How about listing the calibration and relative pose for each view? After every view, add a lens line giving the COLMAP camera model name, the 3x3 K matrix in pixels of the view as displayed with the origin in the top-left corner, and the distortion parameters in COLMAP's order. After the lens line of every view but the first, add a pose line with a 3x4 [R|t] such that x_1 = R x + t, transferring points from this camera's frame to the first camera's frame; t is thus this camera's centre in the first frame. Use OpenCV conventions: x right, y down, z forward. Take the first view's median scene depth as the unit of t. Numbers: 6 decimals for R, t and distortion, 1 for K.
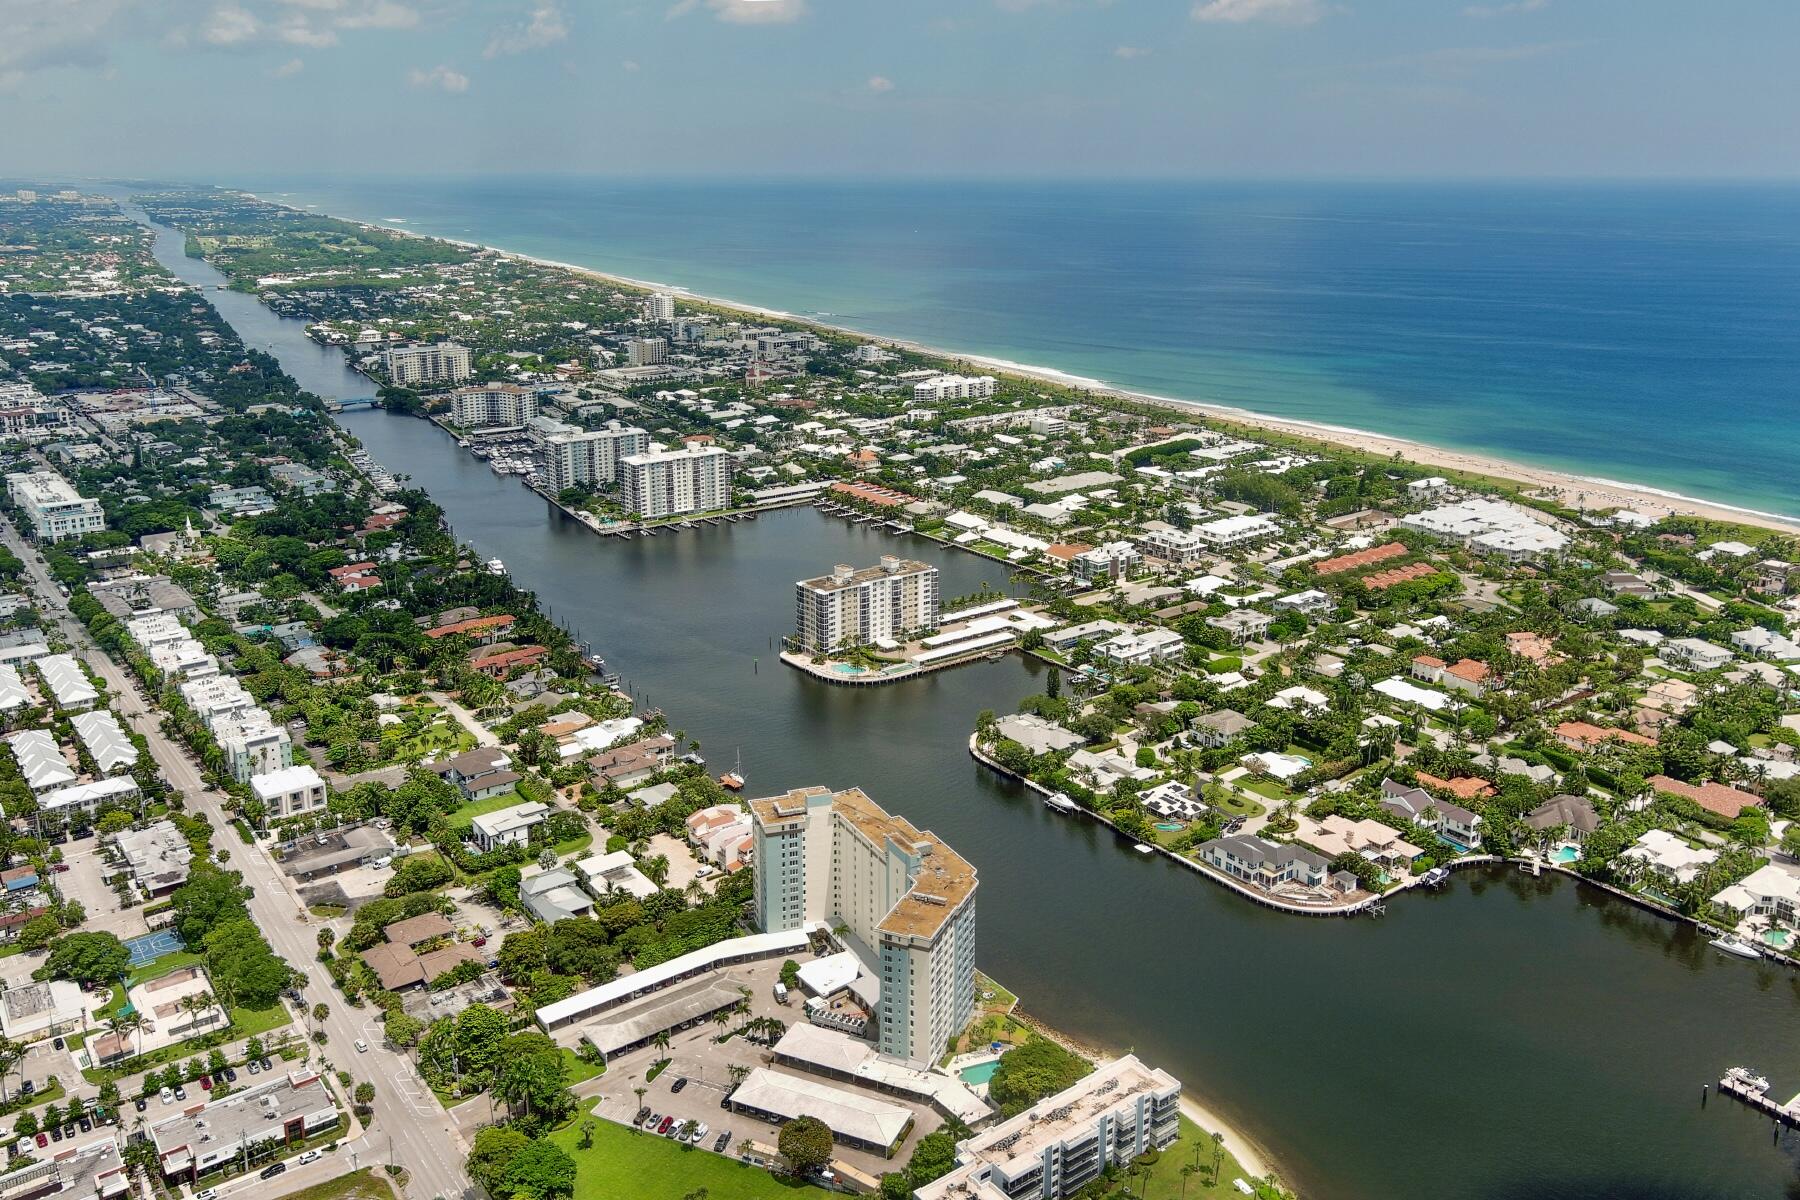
lens RADIAL K [[1442.9, 0, 896.2], [0, 1442.9, 470.0], [0, 0, 1]] dist [0.033983, -0.038271]
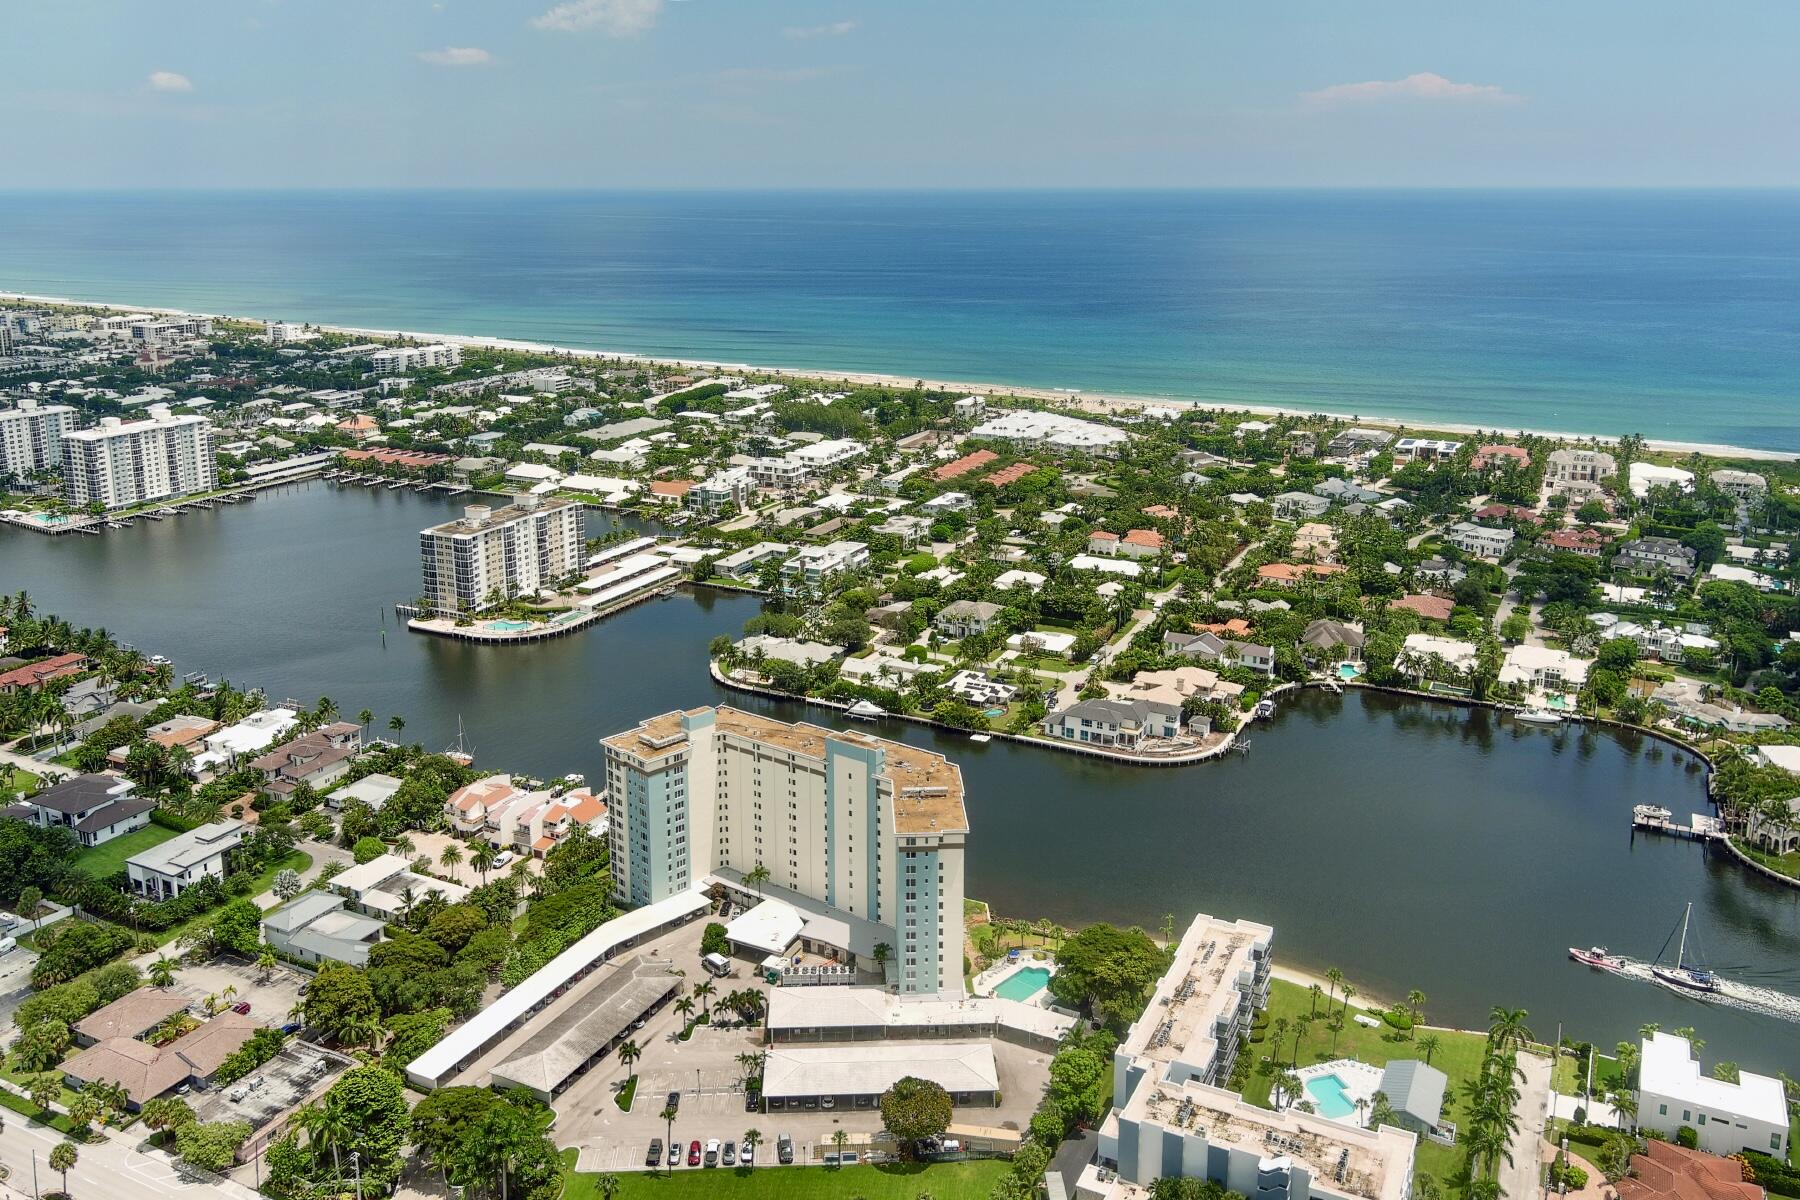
lens RADIAL K [[1456.6, 0, 900.2], [0, 1456.6, 451.9], [0, 0, 1]] dist [0.034099, -0.047370]
pose [[0.895143, -0.083456, 0.437897, -0.225944], [0.093982, 0.995571, -0.002378, 0.075028], [-0.435759, 0.043283, 0.899022, 0.185428]]
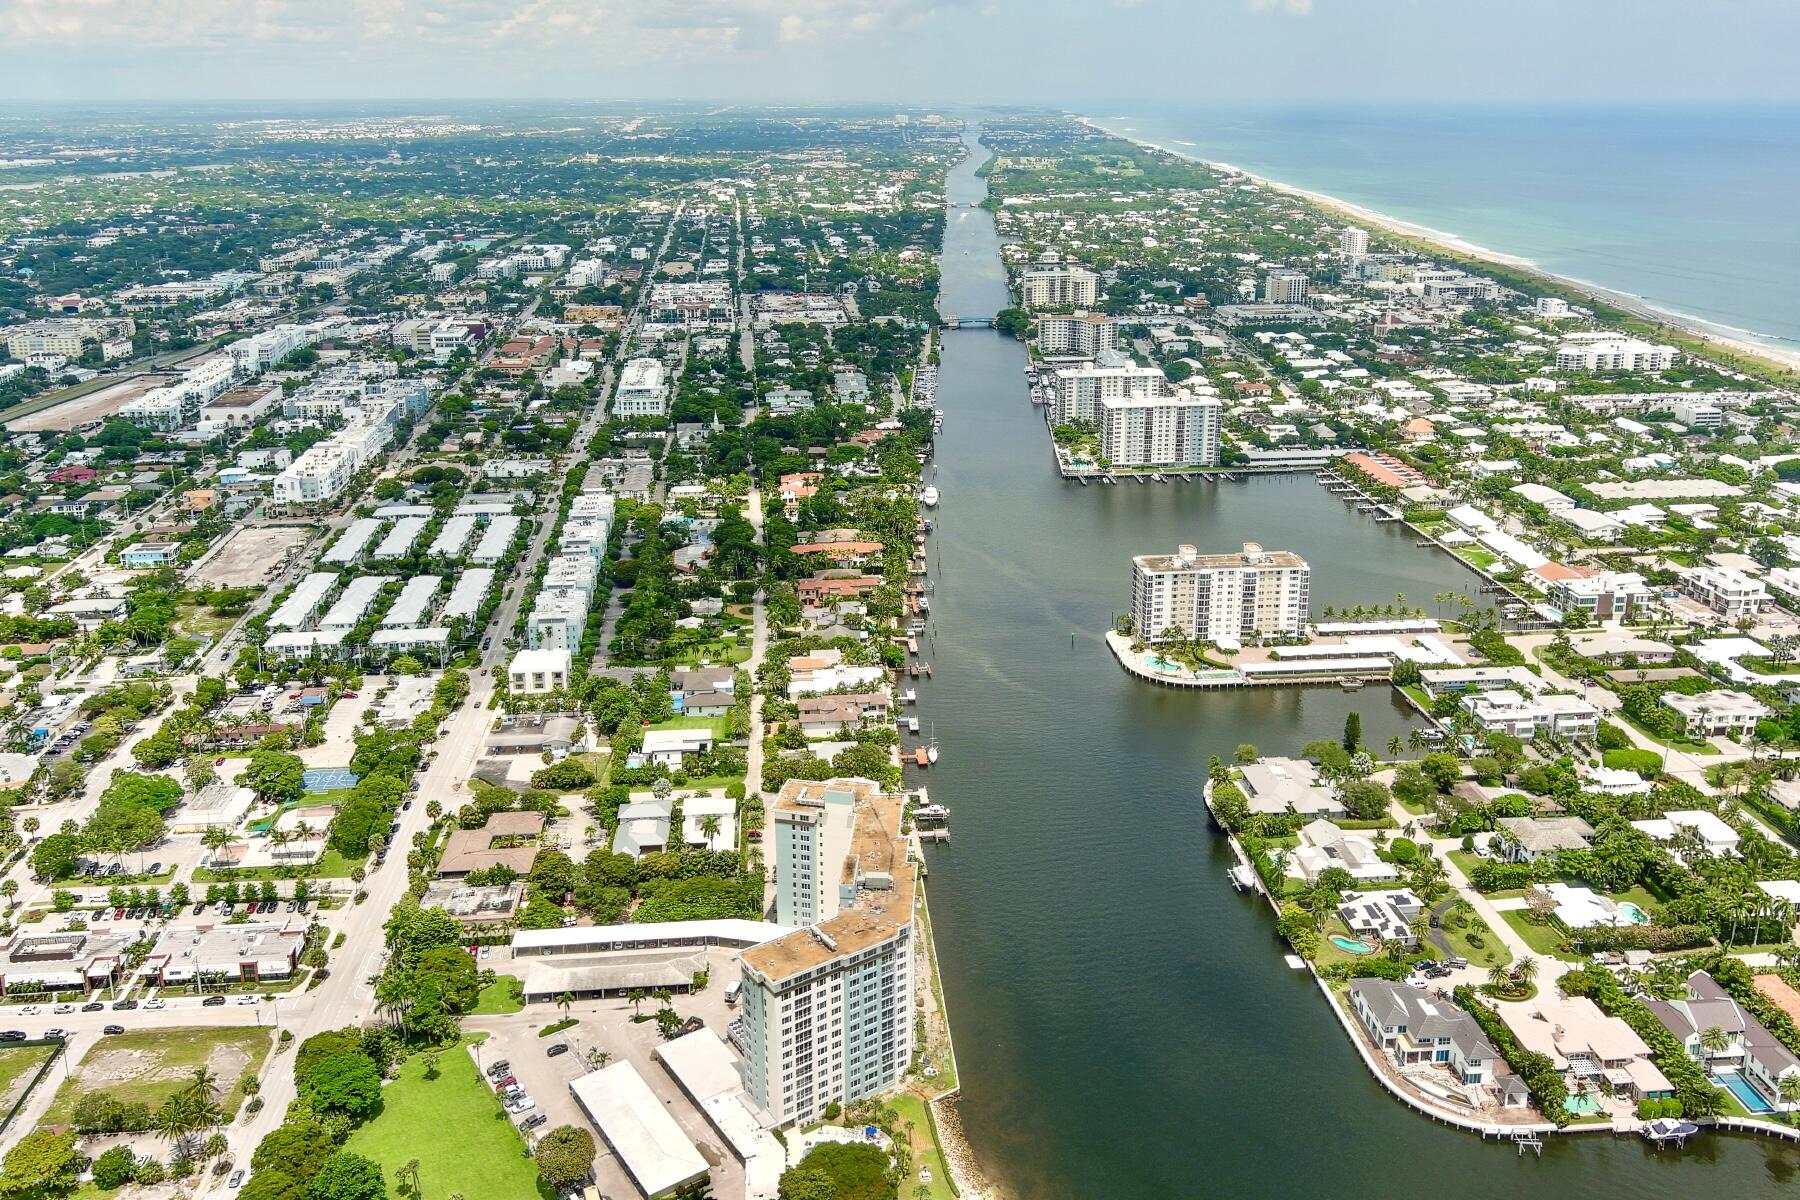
lens RADIAL K [[1456.6, 0, 900.2], [0, 1456.6, 451.9], [0, 0, 1]] dist [0.034099, -0.047370]
pose [[0.847892, 0.122841, -0.515741, 0.326695], [-0.104432, 0.992426, 0.064689, -0.036351], [0.519781, -0.000989, 0.854299, 0.192886]]
